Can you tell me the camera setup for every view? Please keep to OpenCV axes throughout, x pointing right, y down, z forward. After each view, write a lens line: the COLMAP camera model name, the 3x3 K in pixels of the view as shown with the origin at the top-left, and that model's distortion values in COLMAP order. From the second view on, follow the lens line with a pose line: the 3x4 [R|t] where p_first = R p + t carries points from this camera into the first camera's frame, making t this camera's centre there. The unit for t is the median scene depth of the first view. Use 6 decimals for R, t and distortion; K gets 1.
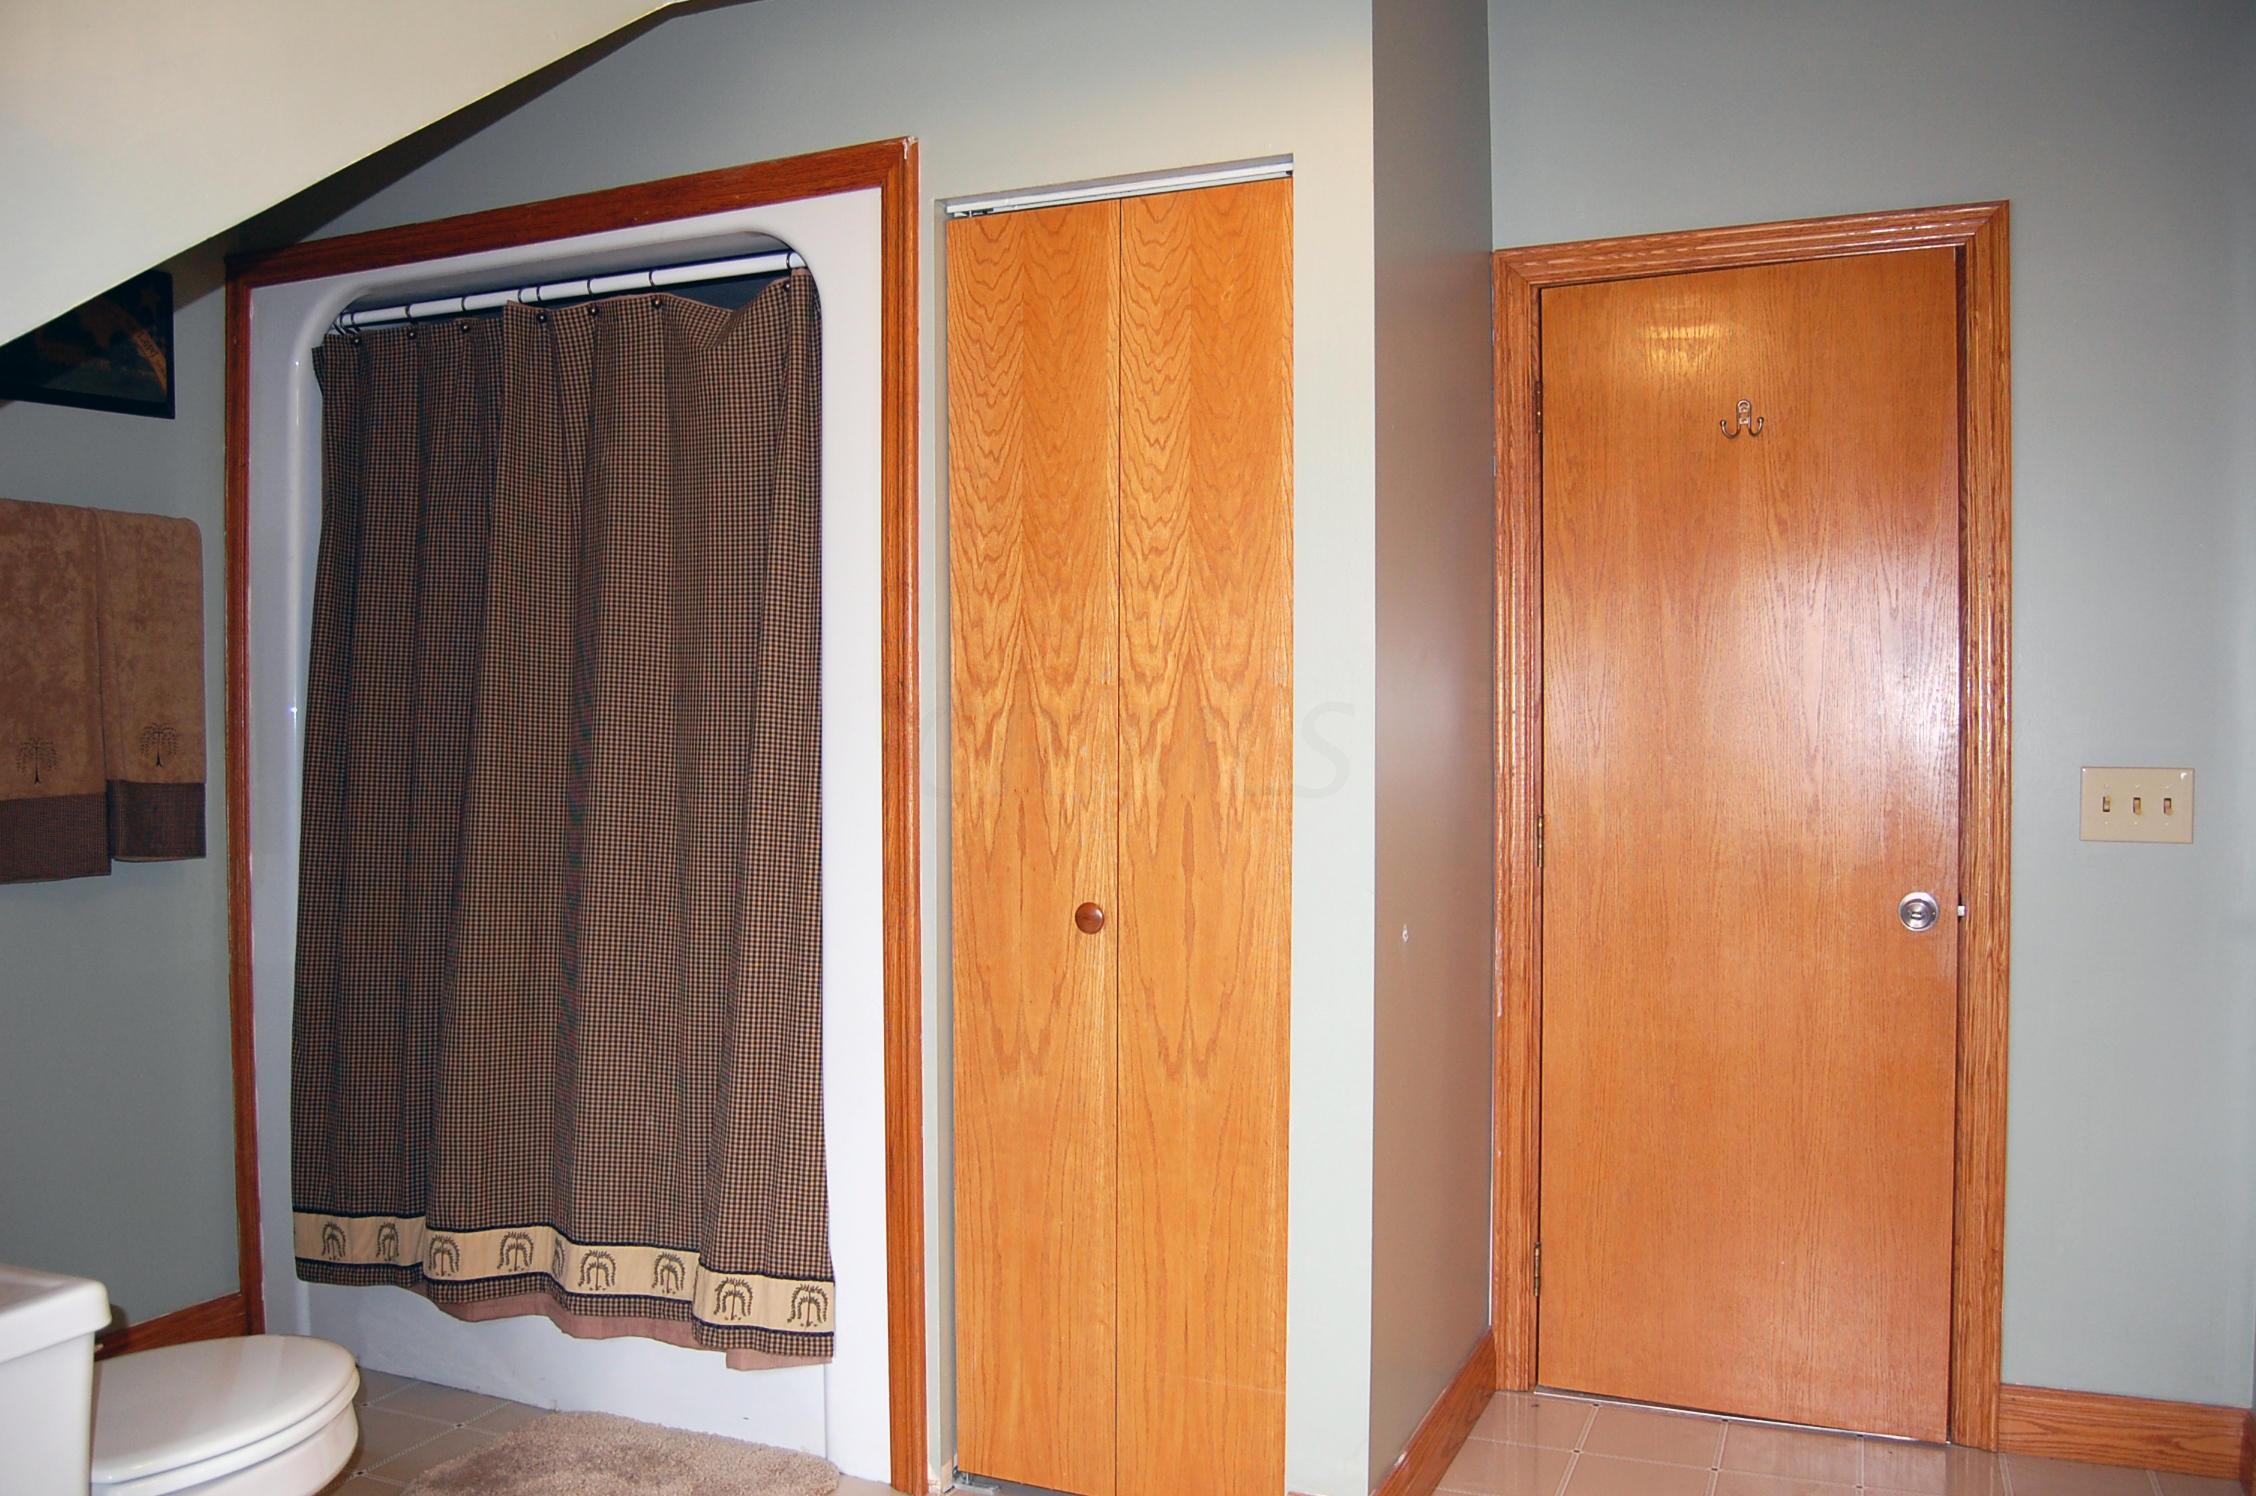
lens RADIAL K [[1765.8, 0, 1135.5], [0, 1765.8, 744.2], [0, 0, 1]] dist [-0.092667, 0.032812]
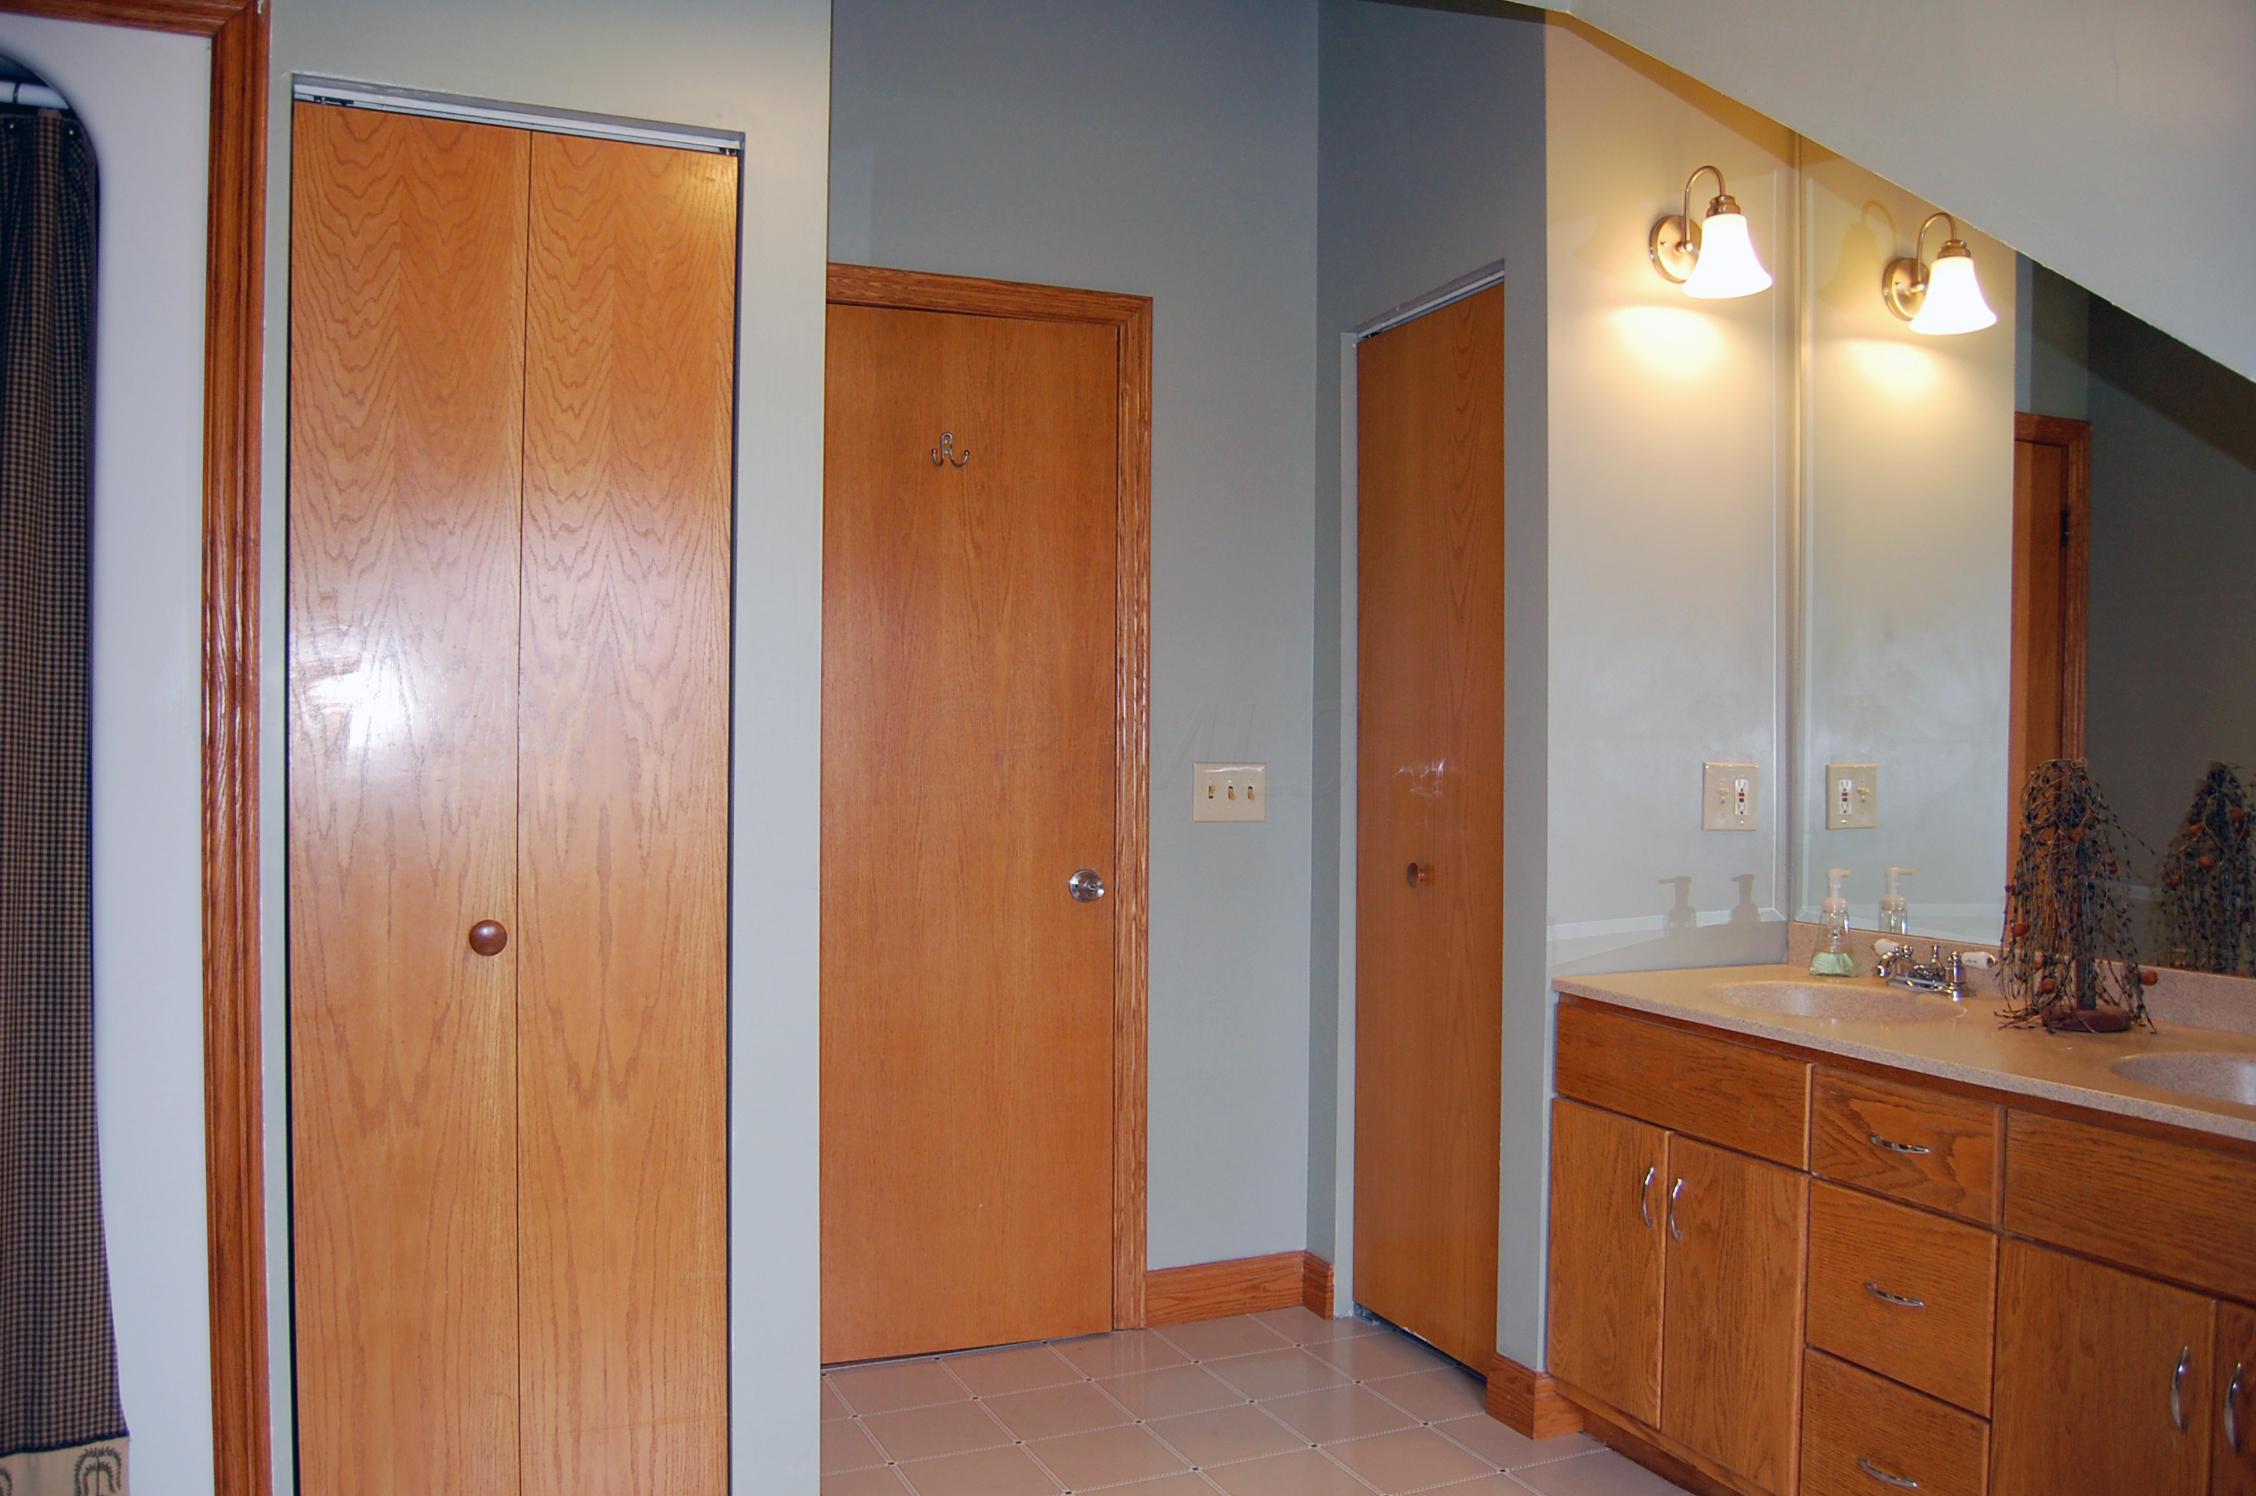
lens RADIAL K [[1765.8, 0, 1141.0], [0, 1765.8, 745.3], [0, 0, 1]] dist [-0.092667, 0.032812]
pose [[0.681248, 0.002794, 0.732048, -0.432327], [-0.001932, 0.999996, -0.002020, 0.003509], [-0.732051, -0.000038, 0.681250, 0.166366]]
